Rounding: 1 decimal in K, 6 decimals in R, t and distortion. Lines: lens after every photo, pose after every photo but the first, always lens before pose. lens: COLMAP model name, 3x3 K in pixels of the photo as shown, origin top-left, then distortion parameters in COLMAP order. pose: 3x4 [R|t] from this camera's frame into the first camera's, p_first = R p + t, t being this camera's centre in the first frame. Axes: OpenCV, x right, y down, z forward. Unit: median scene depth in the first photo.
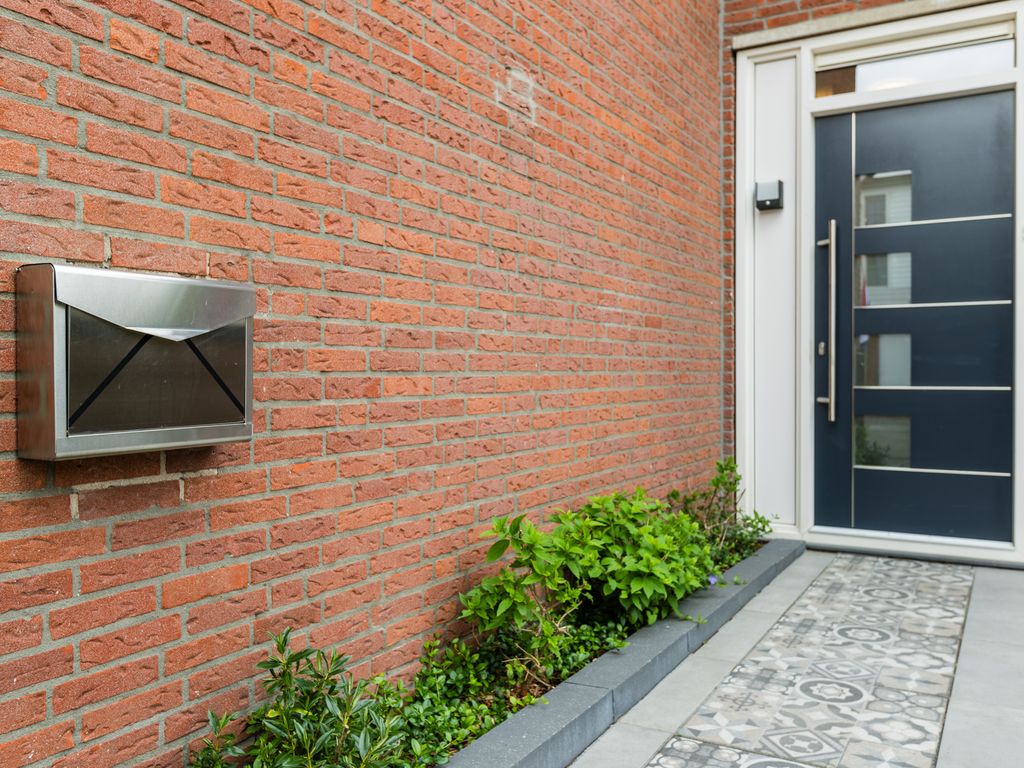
lens RADIAL K [[880.2, 0, 507.5], [0, 880.2, 395.2], [0, 0, 1]] dist [0.006224, -0.004052]
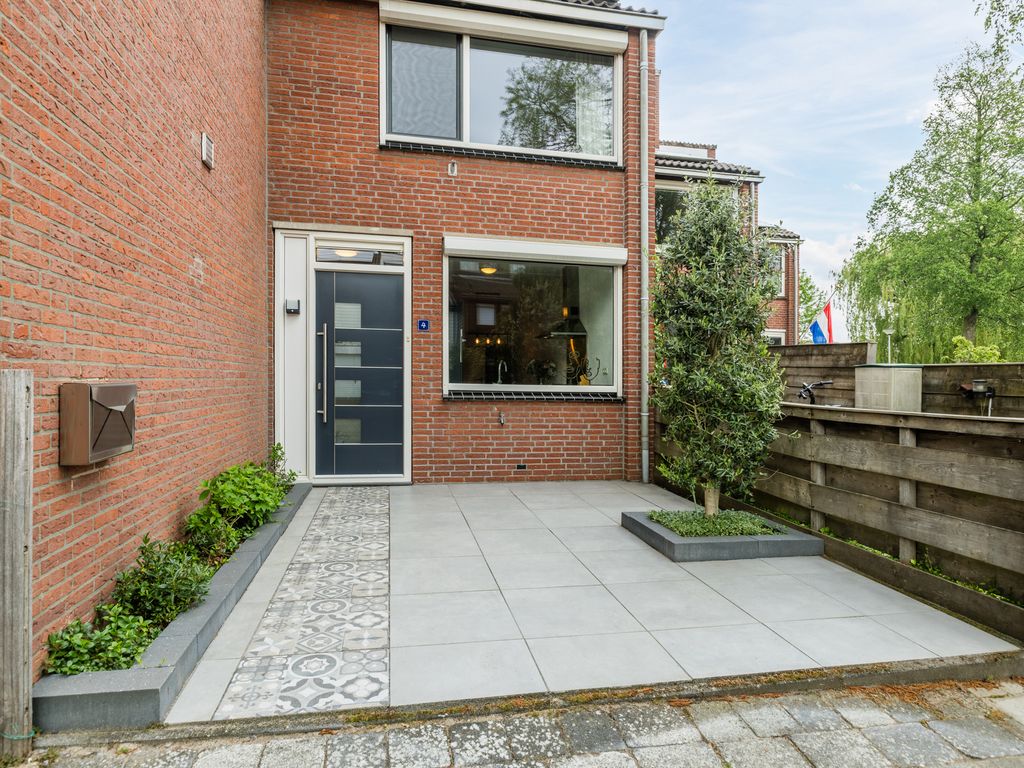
lens RADIAL K [[590.5, 0, 505.7], [0, 590.5, 388.2], [0, 0, 1]] dist [-0.006035, 0.000295]
pose [[0.749961, 0.002360, 0.661477, -0.358193], [0.004443, 0.999953, -0.008605, -0.057963], [-0.661467, 0.009392, 0.749916, -0.482302]]
